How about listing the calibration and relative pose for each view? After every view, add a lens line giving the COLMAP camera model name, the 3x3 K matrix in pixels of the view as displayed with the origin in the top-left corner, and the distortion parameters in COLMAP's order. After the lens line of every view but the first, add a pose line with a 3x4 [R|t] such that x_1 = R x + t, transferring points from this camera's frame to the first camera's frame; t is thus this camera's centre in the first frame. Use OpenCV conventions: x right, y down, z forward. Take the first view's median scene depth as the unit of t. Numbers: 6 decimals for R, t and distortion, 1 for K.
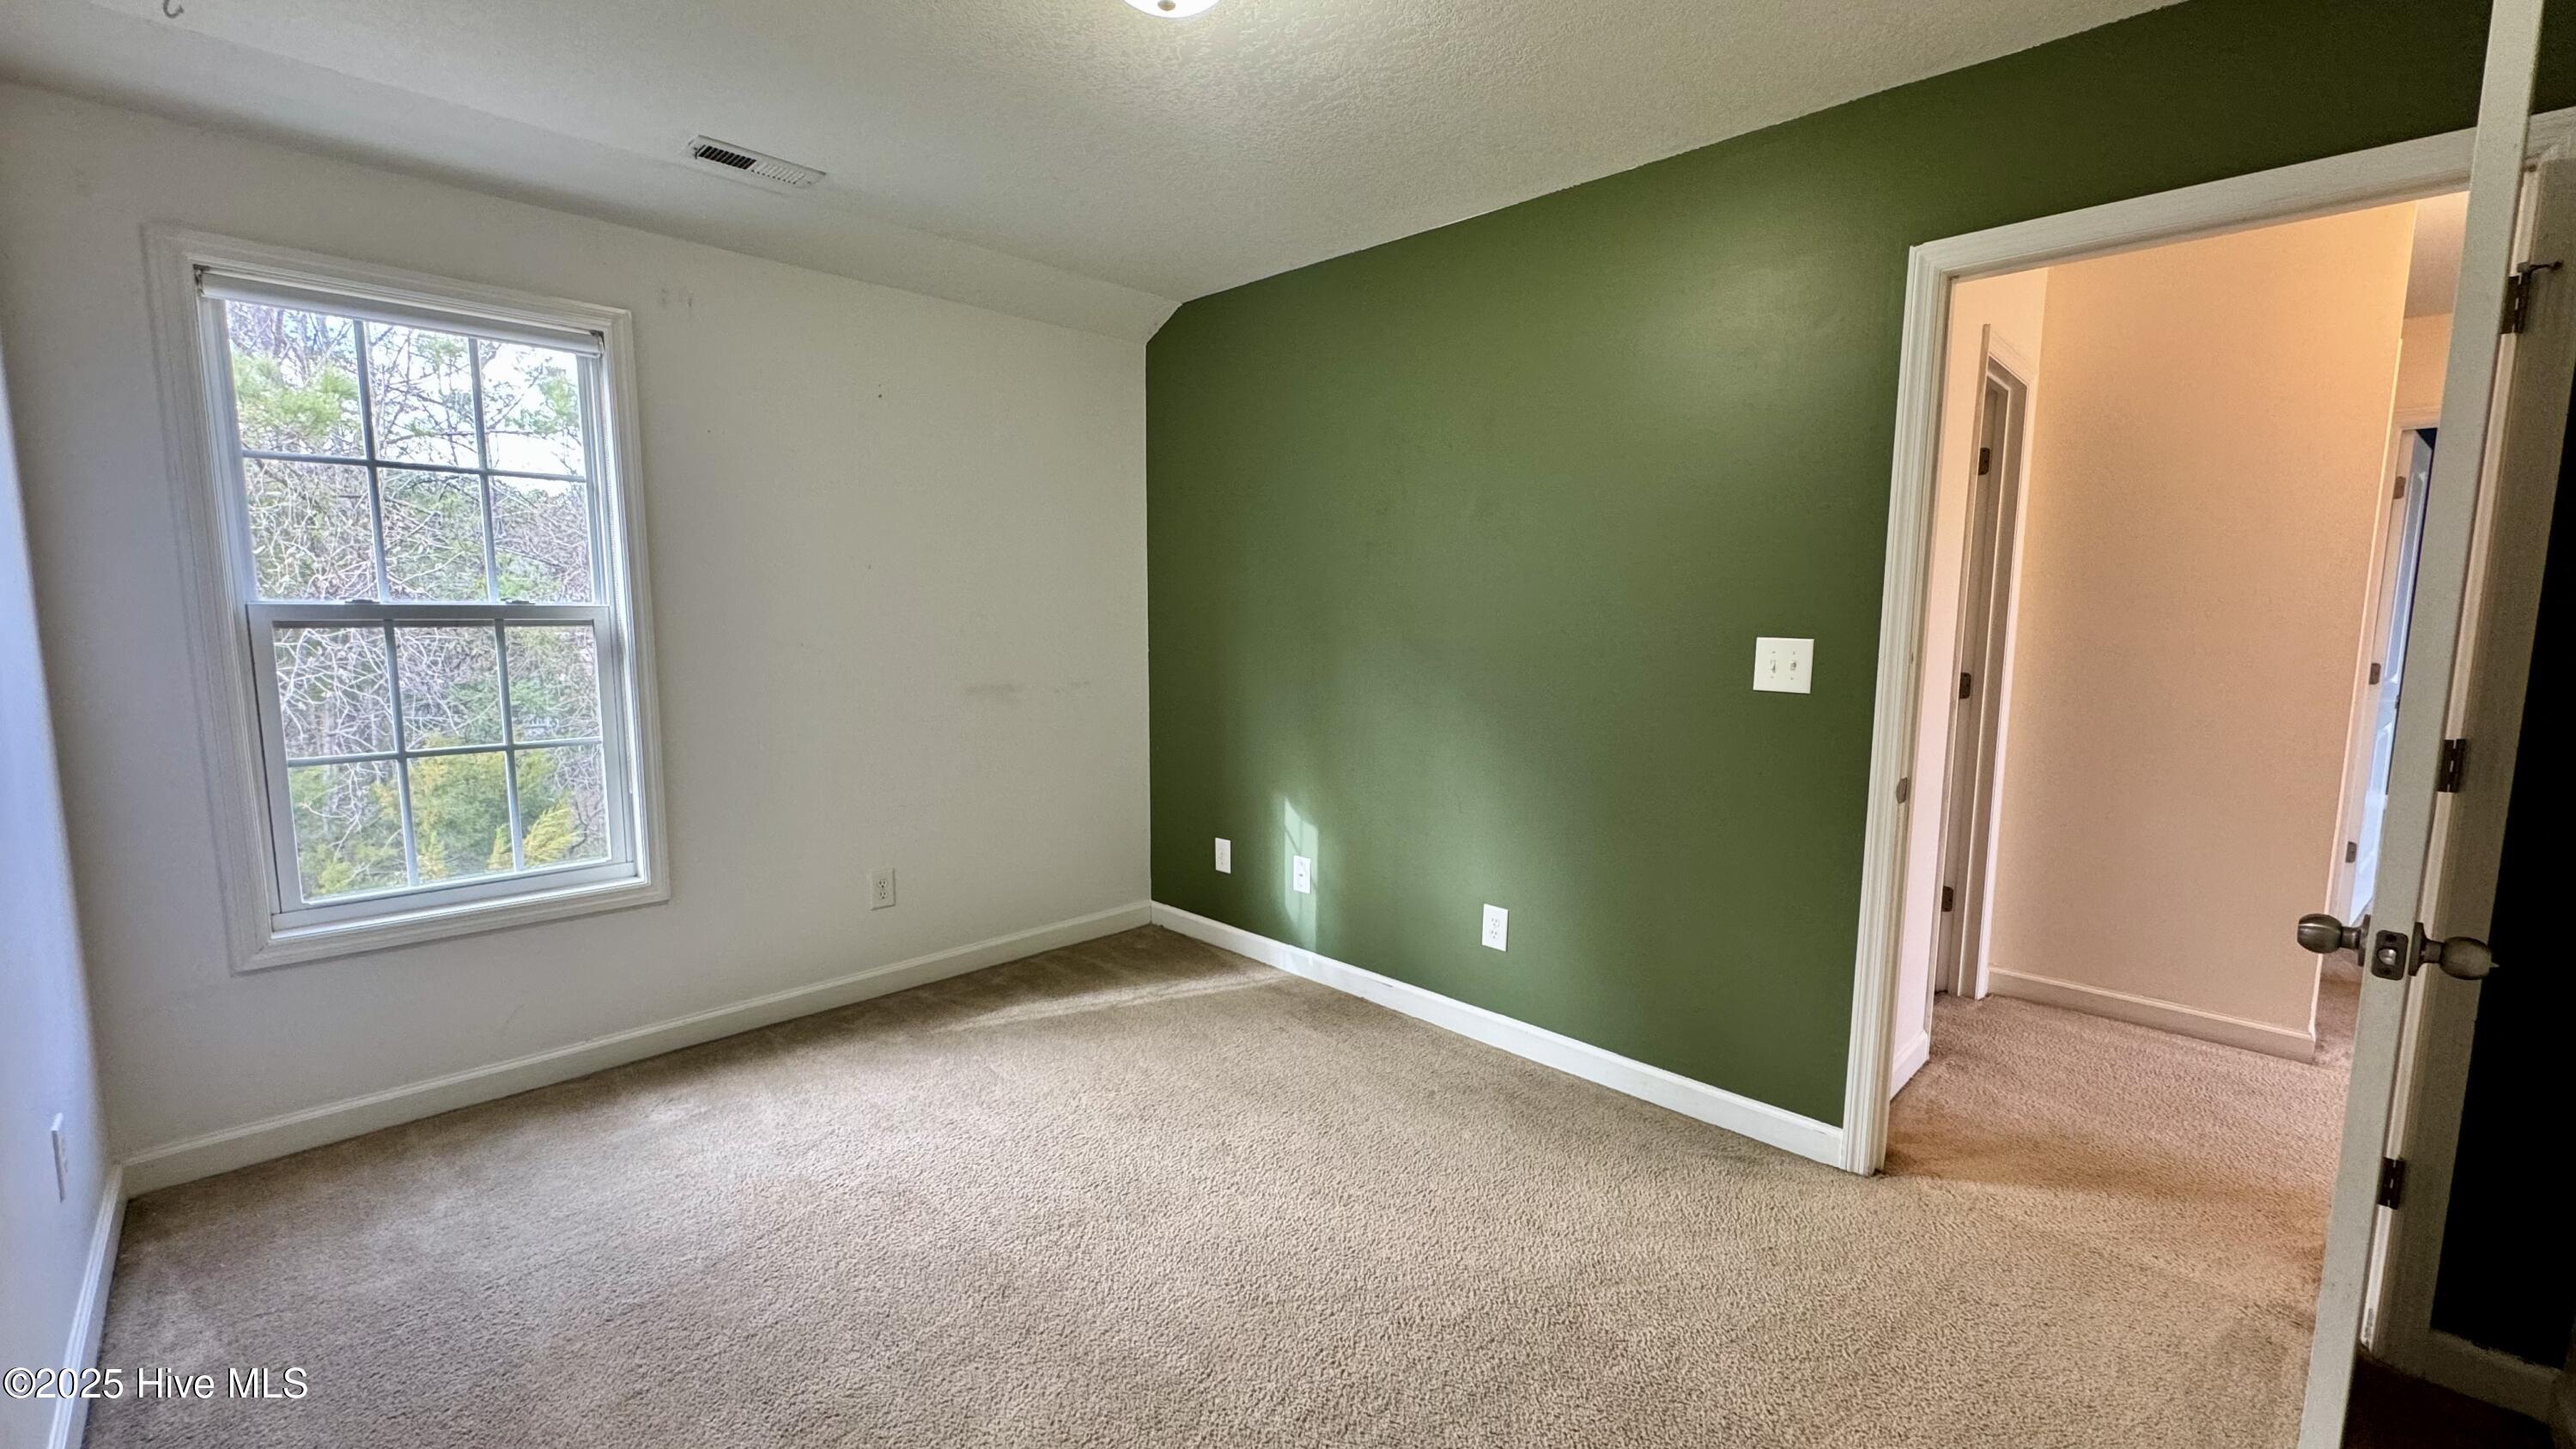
lens RADIAL K [[1030.8, 0, 1288.0], [0, 1030.8, 724.5], [0, 0, 1]] dist [0.012005, 0.000073]
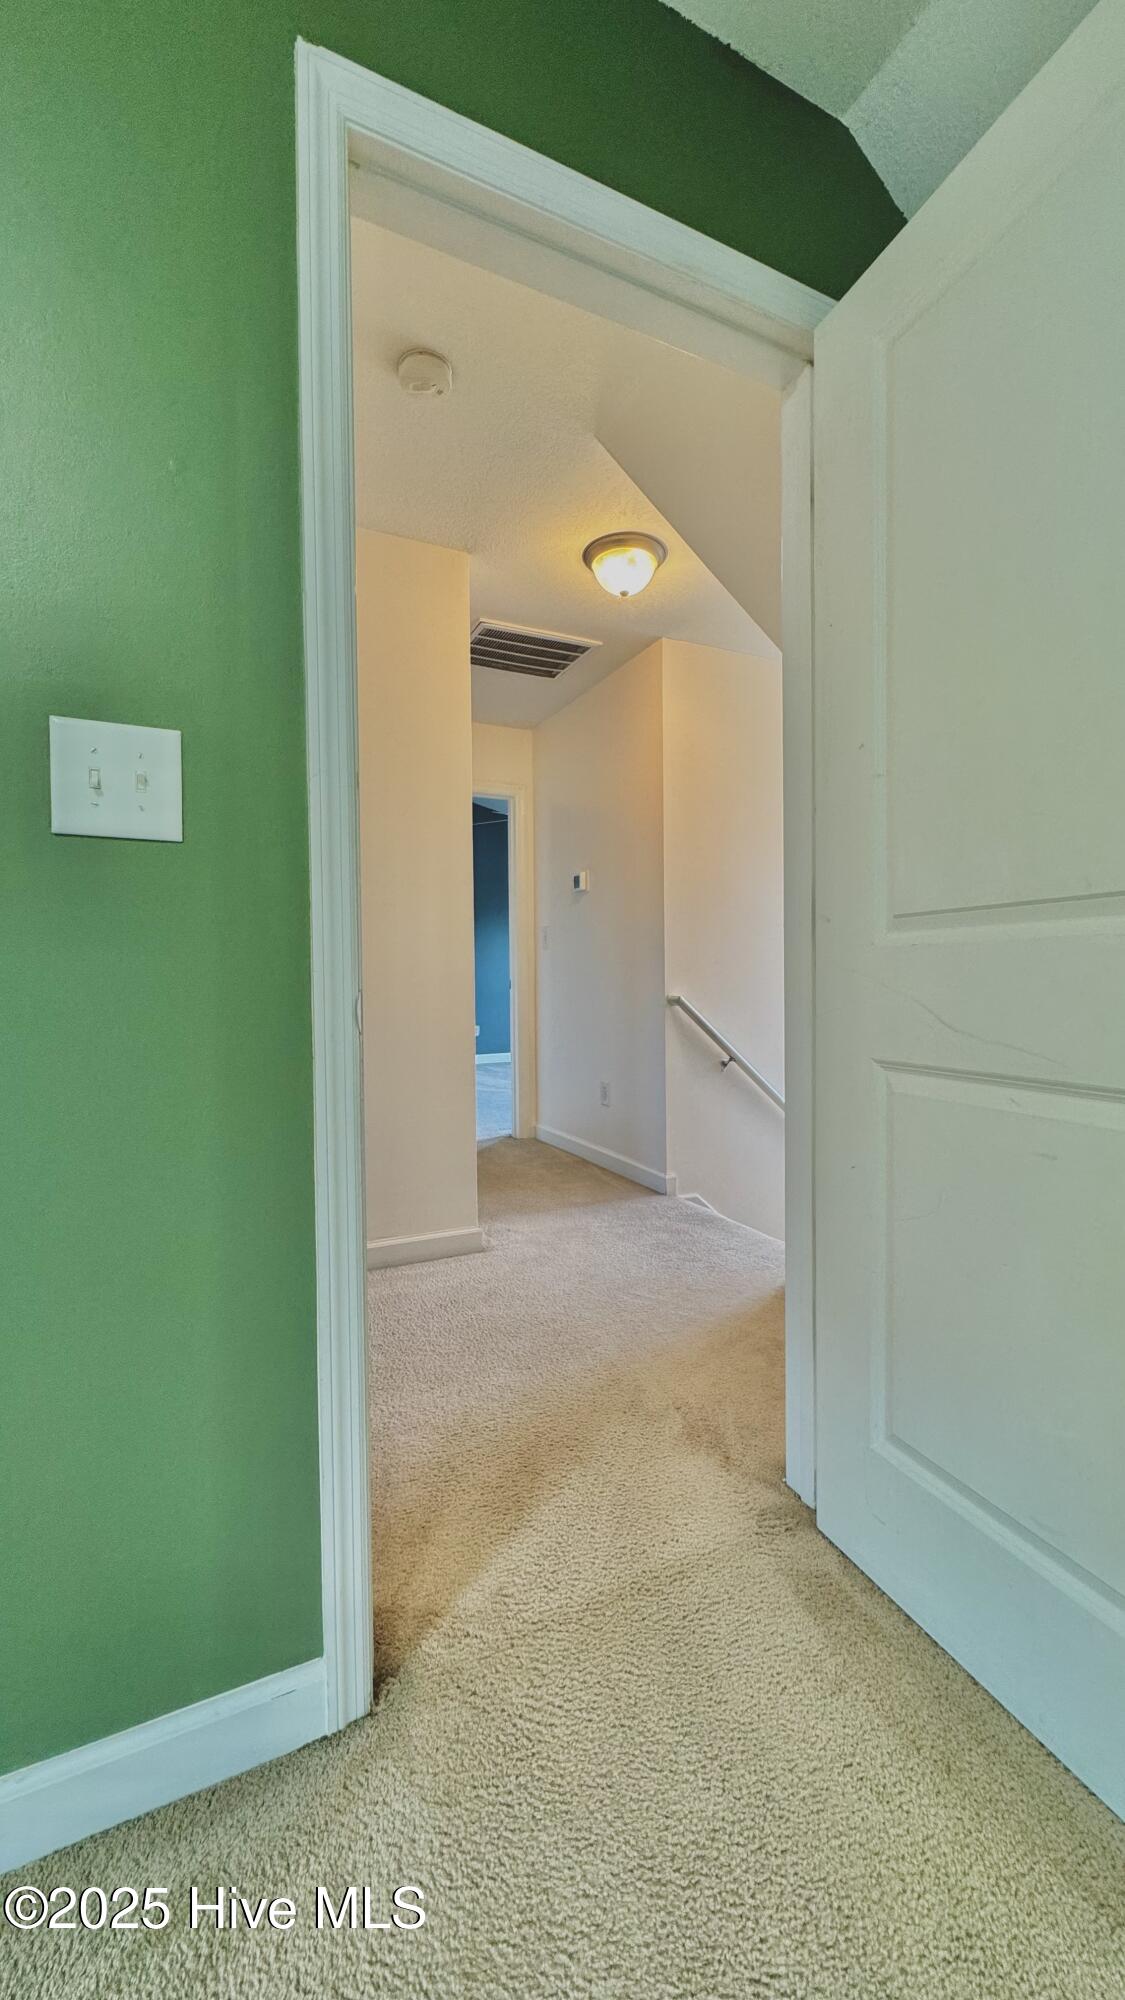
lens RADIAL K [[800.2, 0, 562.5], [0, 800.2, 1000.0], [0, 0, 1]] dist [0.012005, 0.000073]
pose [[0.322148, -0.030670, 0.946193, 0.202481], [0.114243, 0.993430, -0.006695, 0.075377], [-0.939771, 0.110252, 0.323535, 0.747881]]
